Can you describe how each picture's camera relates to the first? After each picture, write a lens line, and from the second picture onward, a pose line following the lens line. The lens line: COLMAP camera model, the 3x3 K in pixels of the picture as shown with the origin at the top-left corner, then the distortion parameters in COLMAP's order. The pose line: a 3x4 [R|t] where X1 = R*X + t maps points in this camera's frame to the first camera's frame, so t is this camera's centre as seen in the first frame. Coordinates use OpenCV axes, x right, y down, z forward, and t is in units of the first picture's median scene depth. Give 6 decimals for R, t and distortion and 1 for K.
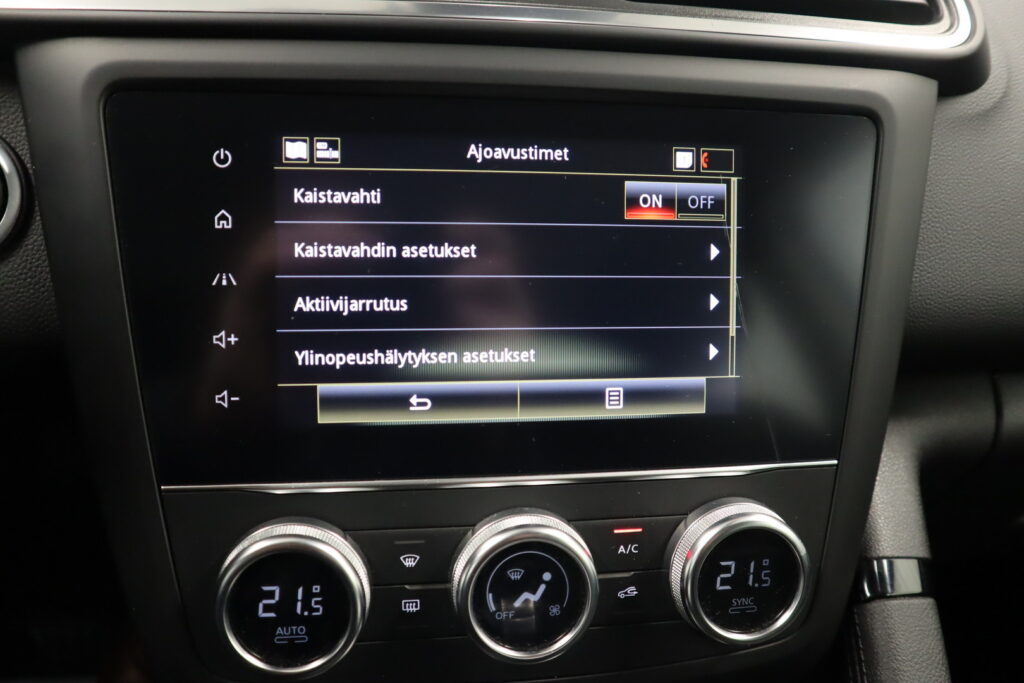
lens RADIAL K [[794.2, 0, 516.2], [0, 794.2, 337.0], [0, 0, 1]] dist [-0.085718, 0.065548]
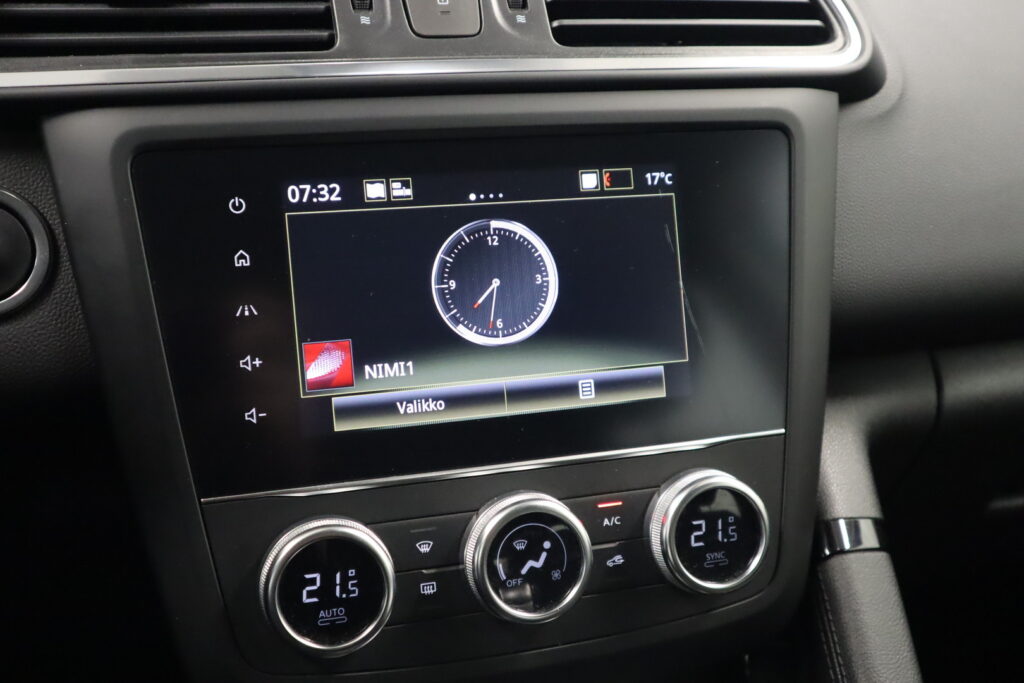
lens RADIAL K [[1162.1, 0, 521.2], [0, 1162.1, 338.4], [0, 0, 1]] dist [0.016585, 0.000000]
pose [[0.987944, -0.083392, 0.130430, -0.189383], [0.090895, 0.994467, -0.052662, 0.086948], [-0.125317, 0.063883, 0.990058, -0.679164]]
